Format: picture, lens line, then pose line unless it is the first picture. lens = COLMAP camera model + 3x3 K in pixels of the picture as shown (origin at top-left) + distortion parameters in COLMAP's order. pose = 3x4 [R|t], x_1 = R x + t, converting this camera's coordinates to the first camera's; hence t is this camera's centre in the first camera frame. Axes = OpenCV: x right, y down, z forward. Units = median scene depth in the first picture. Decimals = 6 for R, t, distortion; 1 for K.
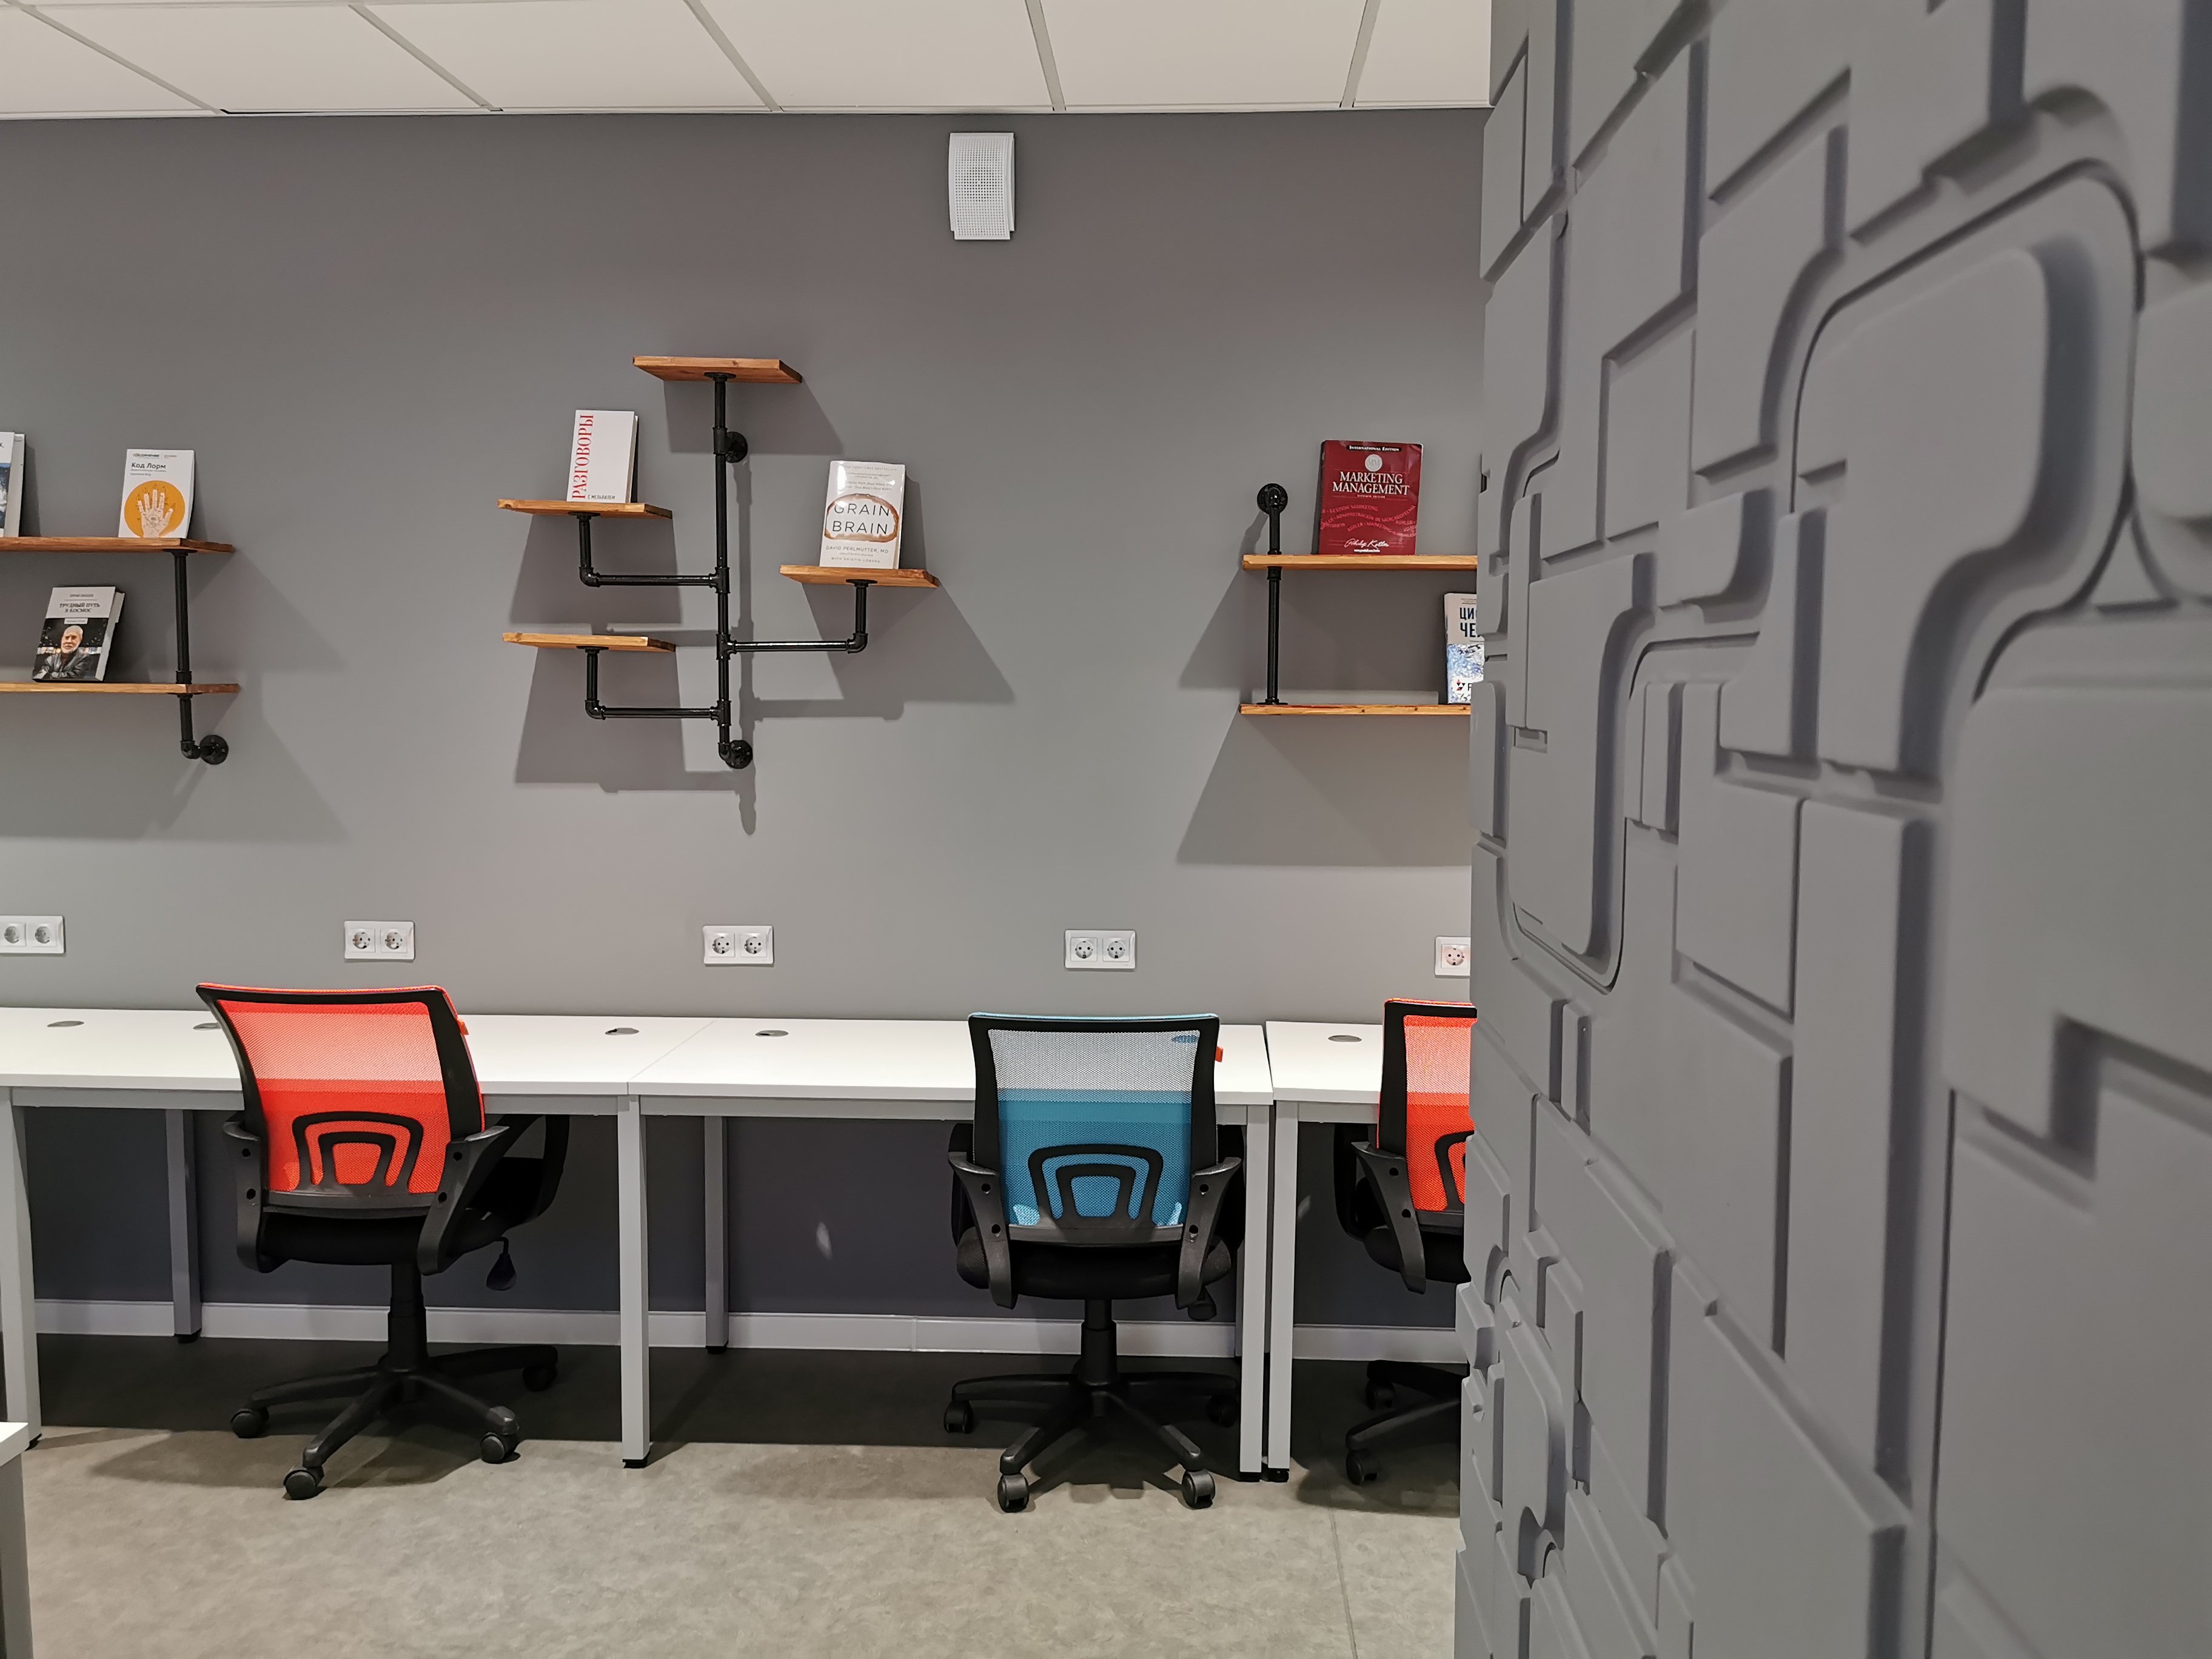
lens RADIAL K [[1697.8, 0, 1144.0], [0, 1697.8, 835.2], [0, 0, 1]] dist [0.037258, -0.076890]
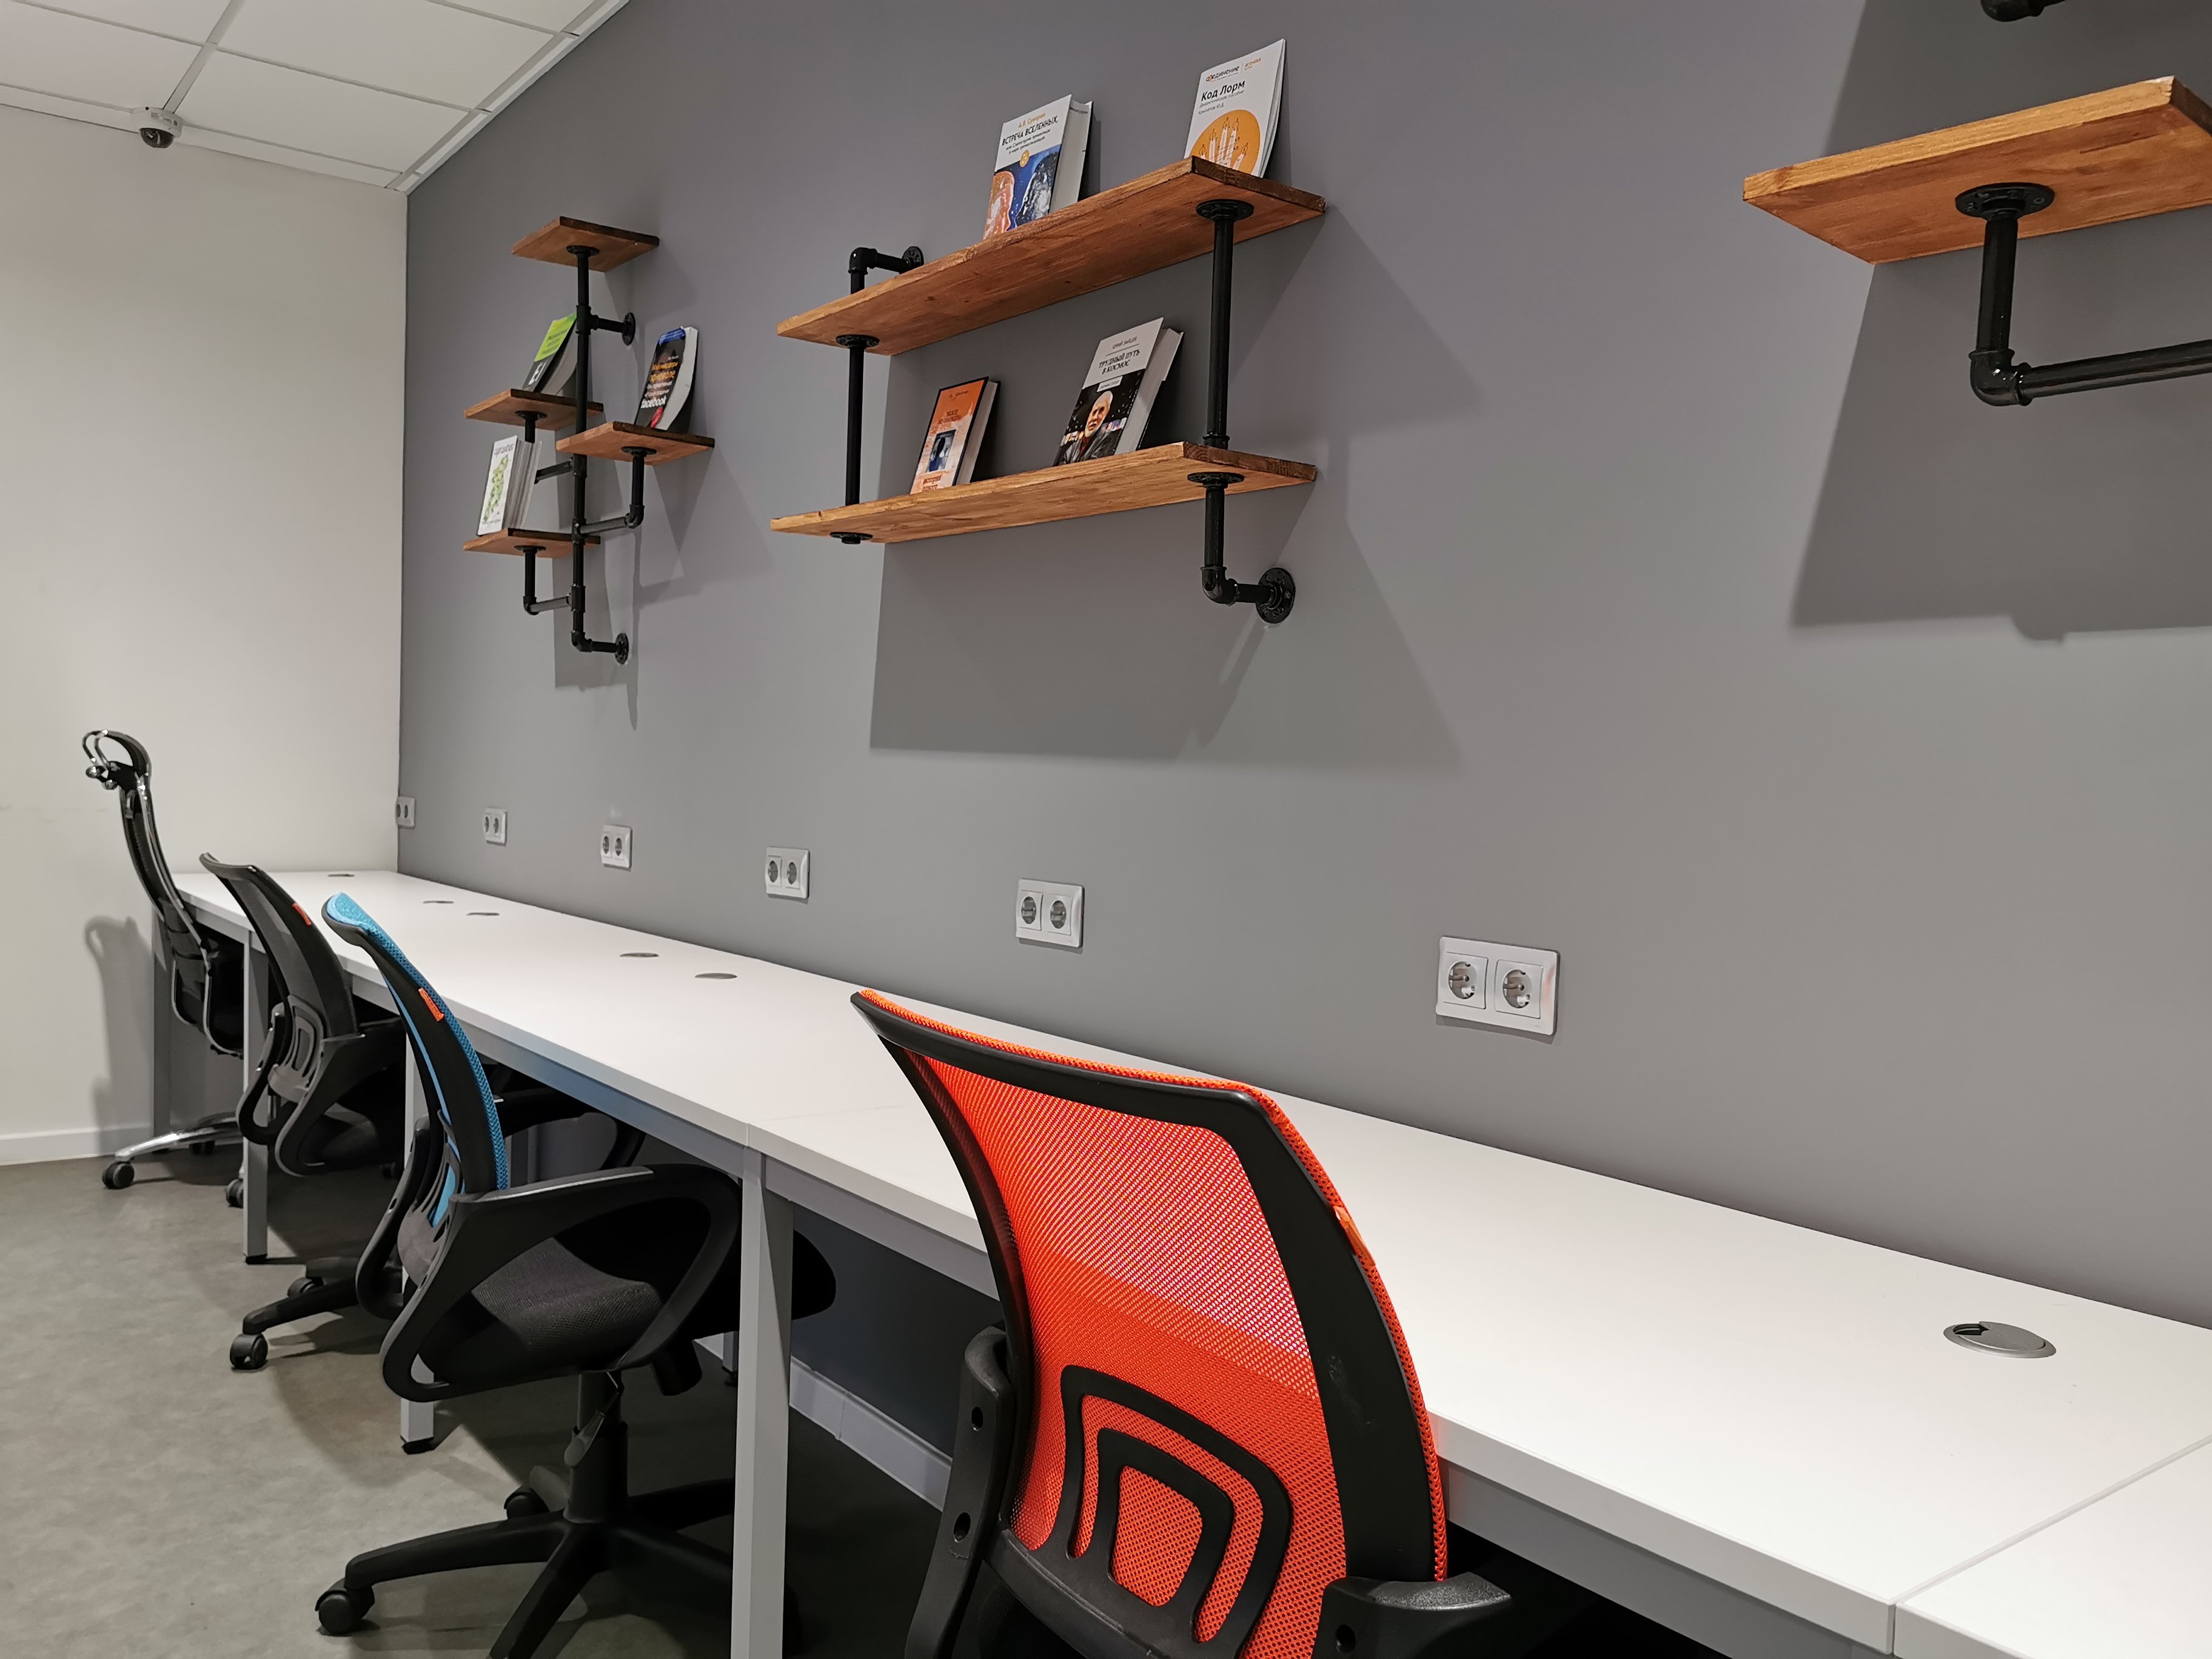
lens RADIAL K [[1697.8, 0, 1144.0], [0, 1697.8, 835.2], [0, 0, 1]] dist [0.037258, -0.076890]
pose [[0.646466, 0.042866, -0.761738, -0.165961], [-0.099380, 0.994645, -0.028369, 0.045679], [0.756443, 0.094041, 0.647264, 0.648708]]
